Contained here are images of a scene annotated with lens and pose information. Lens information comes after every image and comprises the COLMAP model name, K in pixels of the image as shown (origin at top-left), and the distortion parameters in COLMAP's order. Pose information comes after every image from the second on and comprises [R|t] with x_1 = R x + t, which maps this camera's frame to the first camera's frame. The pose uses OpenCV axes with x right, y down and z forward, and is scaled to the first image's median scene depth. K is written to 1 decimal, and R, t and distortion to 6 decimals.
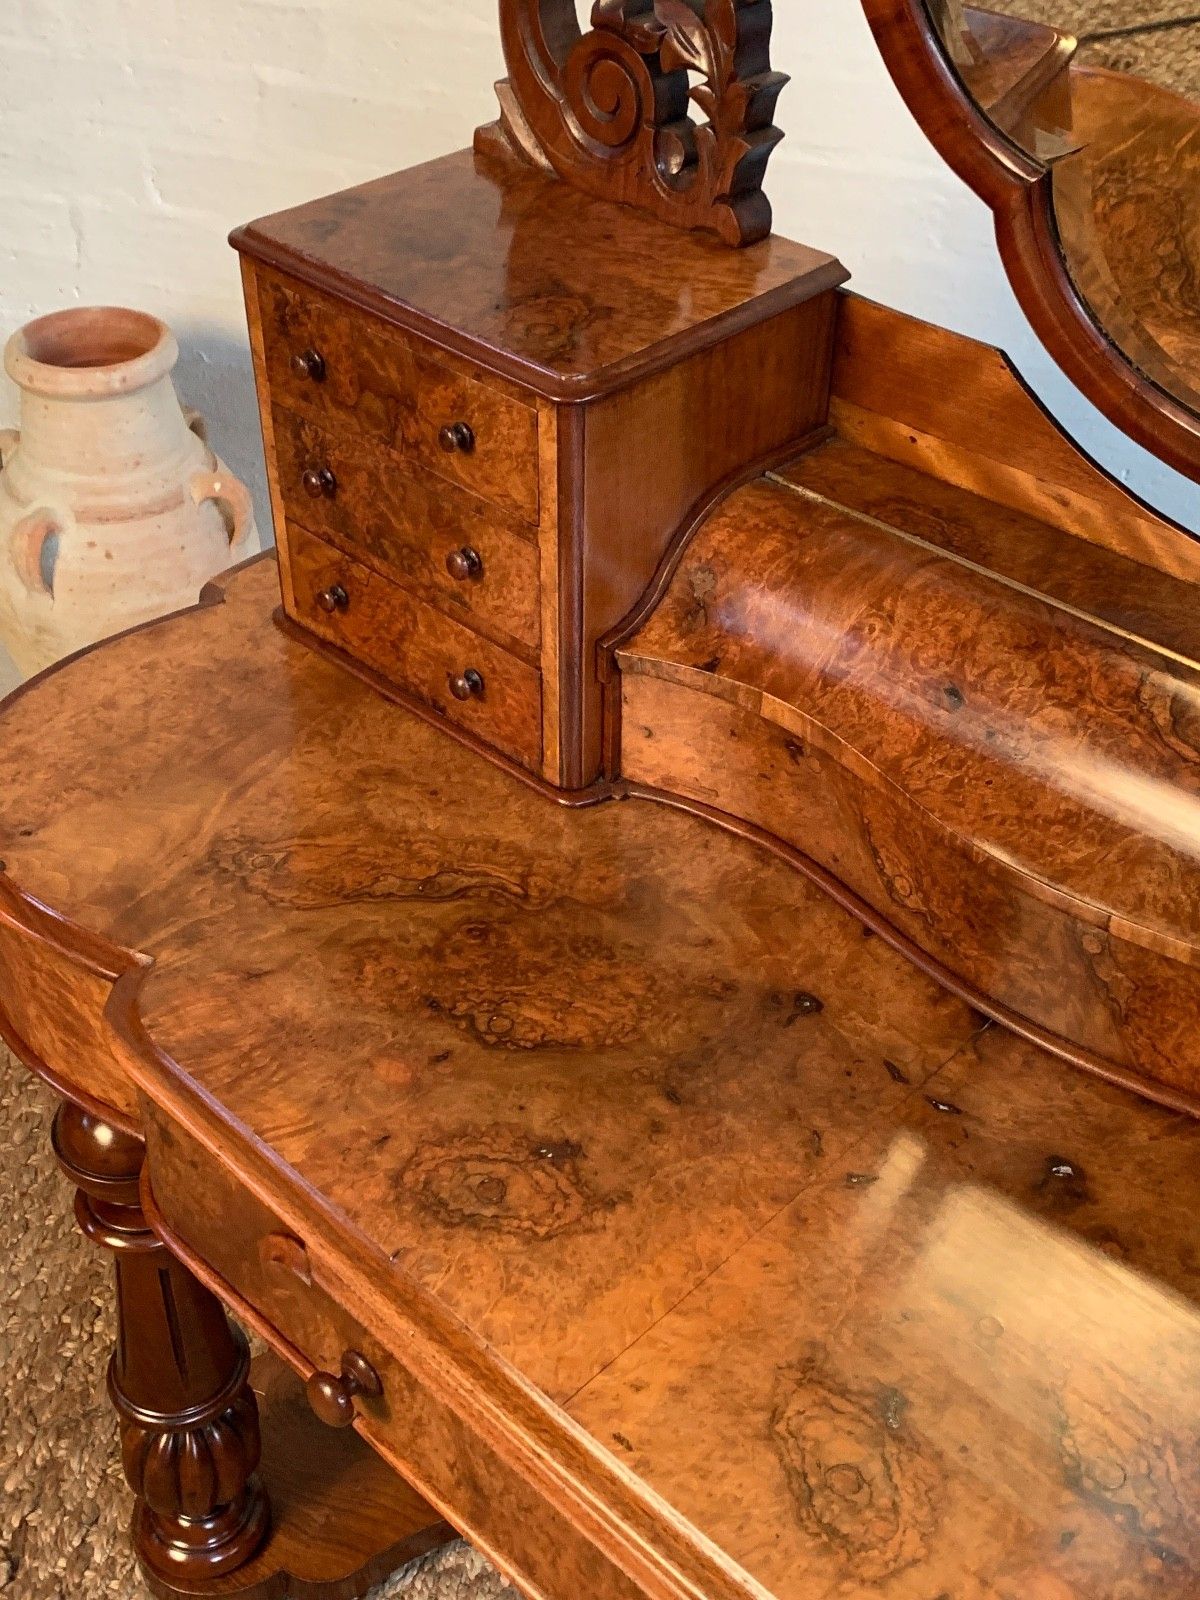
lens RADIAL K [[1864.6, 0, 592.7], [0, 1864.6, 789.7], [0, 0, 1]] dist [0.193979, -0.581418]
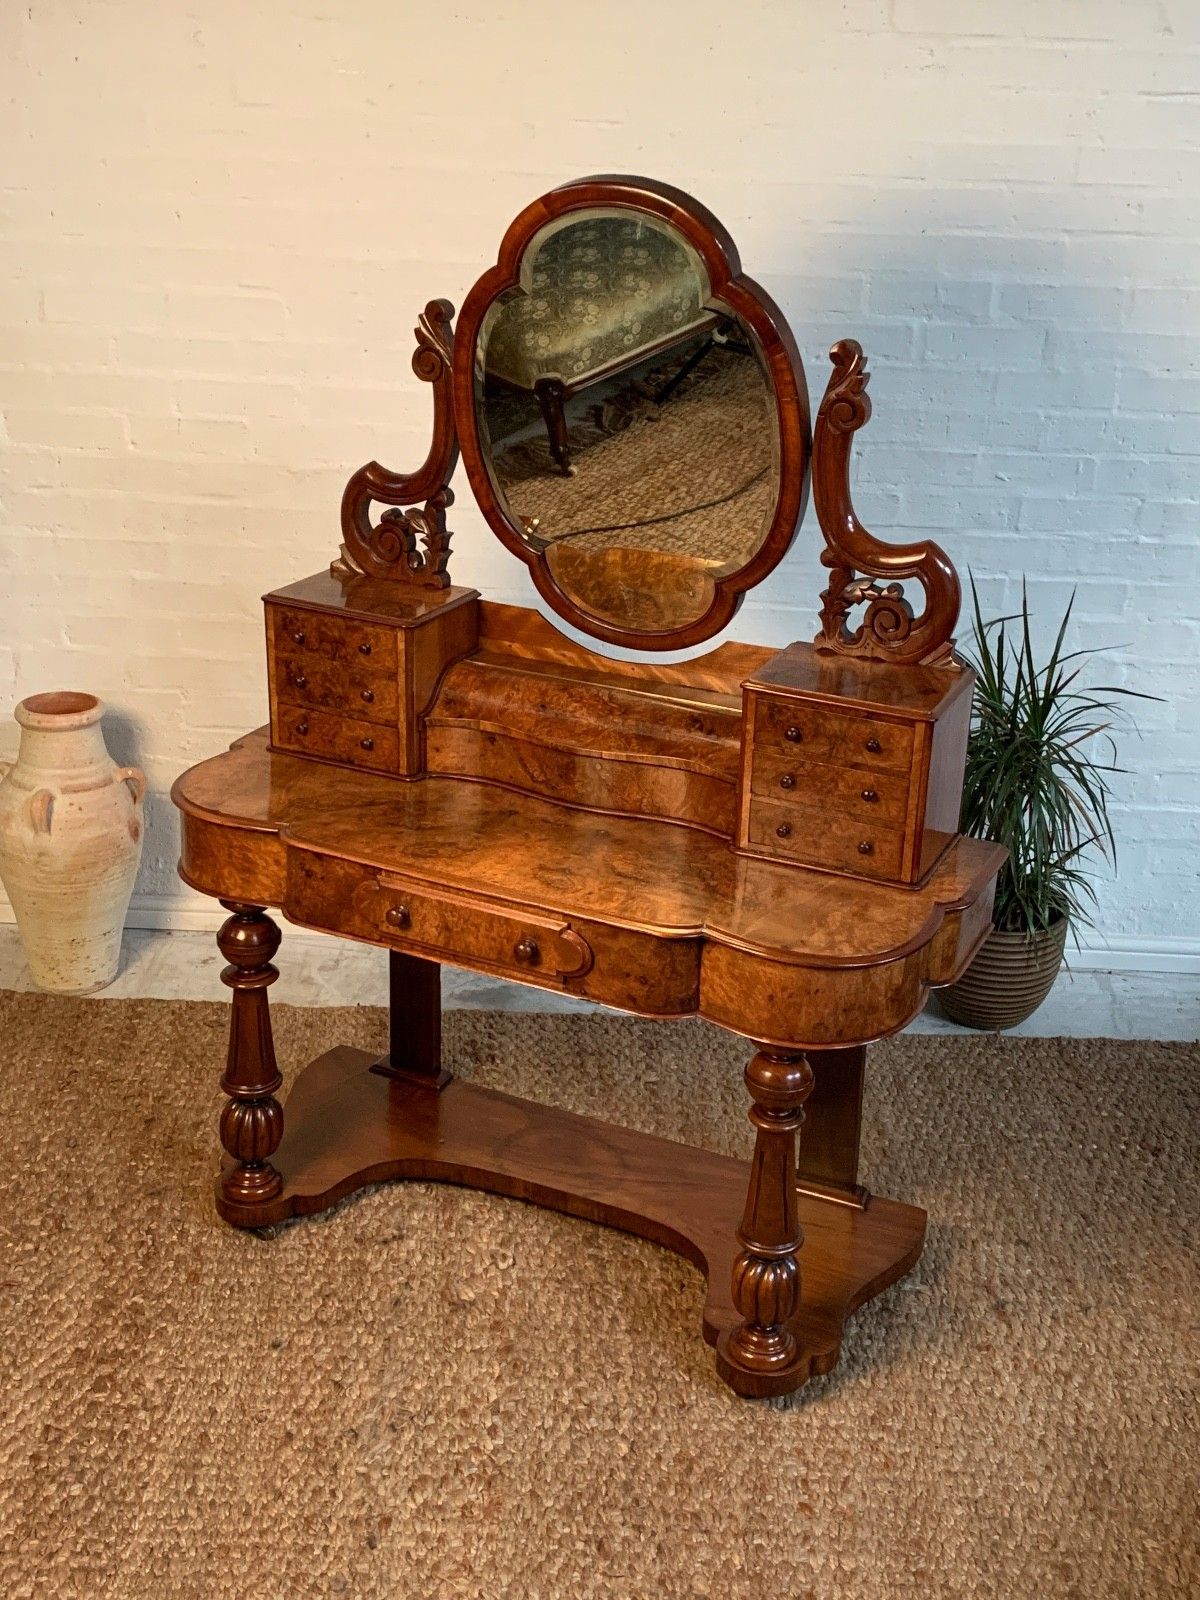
lens RADIAL K [[1852.4, 0, 602.5], [0, 1852.4, 779.7], [0, 0, 1]] dist [0.214165, -0.658172]
pose [[0.948353, -0.096230, 0.302267, -0.597672], [0.178365, 0.949740, -0.257255, 0.795169], [-0.262319, 0.297882, 0.917853, -1.654551]]
